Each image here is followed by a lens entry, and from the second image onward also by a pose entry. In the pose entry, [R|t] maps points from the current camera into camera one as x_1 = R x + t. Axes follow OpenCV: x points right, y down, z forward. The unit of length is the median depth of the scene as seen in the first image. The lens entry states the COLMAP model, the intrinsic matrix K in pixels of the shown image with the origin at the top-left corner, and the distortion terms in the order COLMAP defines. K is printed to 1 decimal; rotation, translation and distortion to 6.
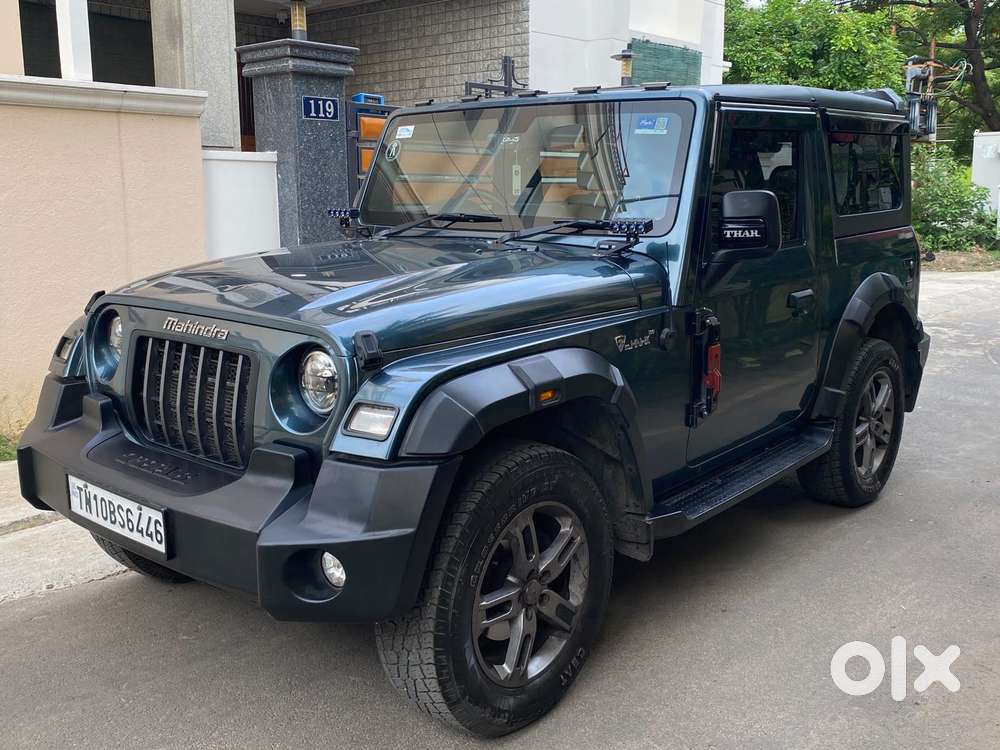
lens RADIAL K [[963.2, 0, 500.0], [0, 963.2, 375.0], [0, 0, 1]] dist [0.010997, -0.000597]
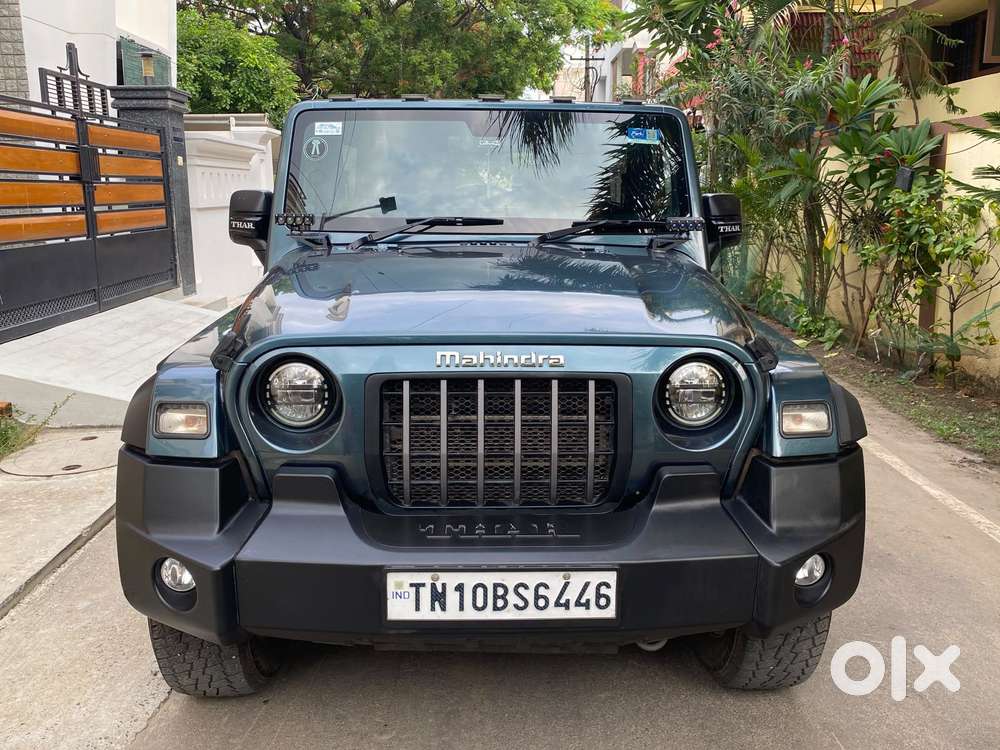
lens RADIAL K [[845.3, 0, 502.2], [0, 845.3, 372.7], [0, 0, 1]] dist [0.019275, -0.012490]
pose [[0.740423, -0.141596, 0.657057, -0.803570], [0.127209, 0.989412, 0.069869, -0.087977], [-0.659993, 0.031851, 0.750596, 0.443473]]
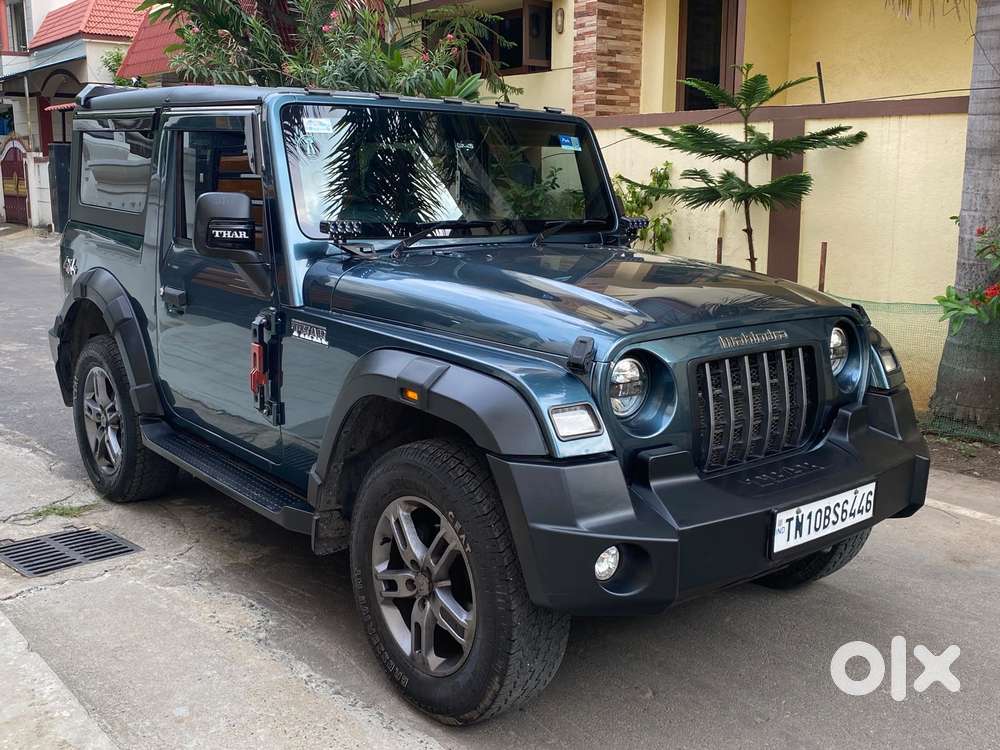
lens RADIAL K [[997.1, 0, 500.0], [0, 997.1, 375.0], [0, 0, 1]] dist [0.067826, -0.122798]
pose [[0.168422, -0.191789, 0.966877, -1.417459], [0.176878, 0.970848, 0.161766, -0.233574], [-0.969715, 0.143775, 0.197436, 1.060587]]
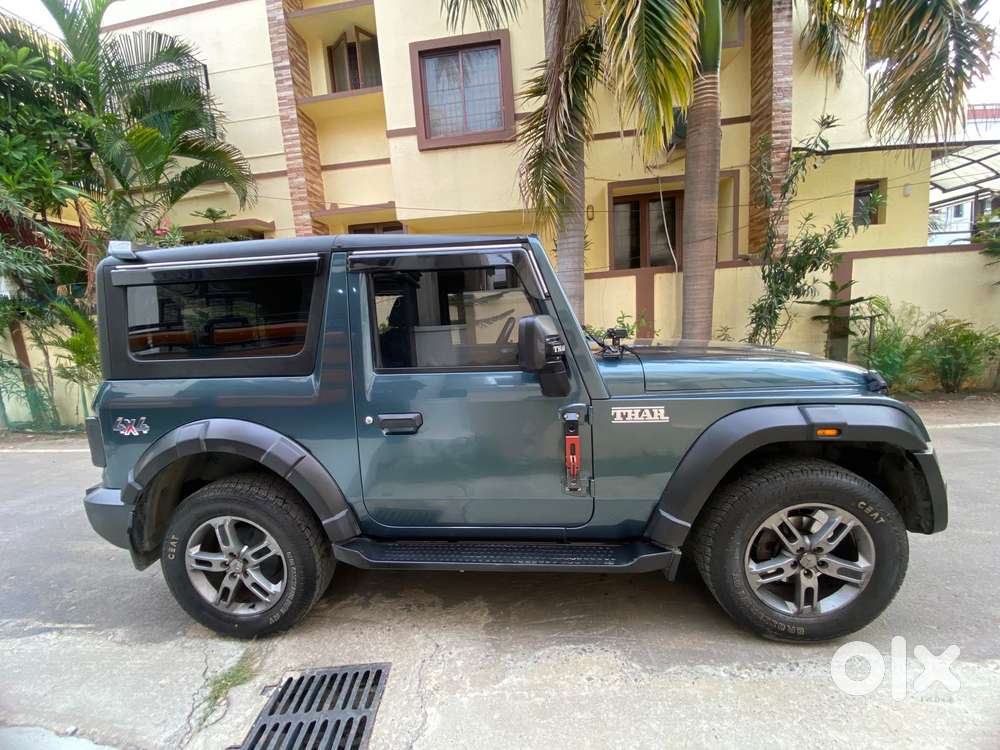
lens RADIAL K [[404.3, 0, 495.6], [0, 404.3, 382.6], [0, 0, 1]] dist [0.010878, -0.014000]
pose [[-0.568805, -0.095431, 0.816917, -0.667029], [0.217910, 0.940265, 0.261567, -0.384516], [-0.793080, 0.326795, -0.514032, 1.981946]]
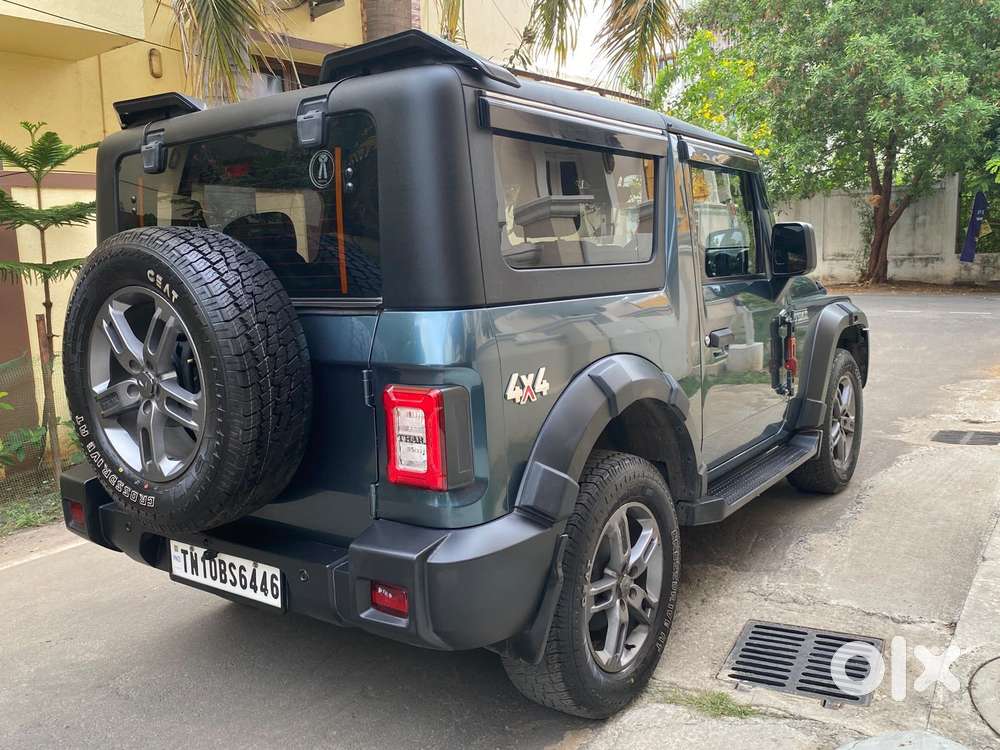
lens RADIAL K [[840.3, 0, 500.0], [0, 840.3, 375.0], [0, 0, 1]] dist [0.078310, -0.123647]
pose [[-0.996540, 0.054569, -0.062685, 0.326398], [0.030082, 0.939942, 0.340005, -0.555823], [0.077474, 0.336943, -0.938332, 2.897124]]
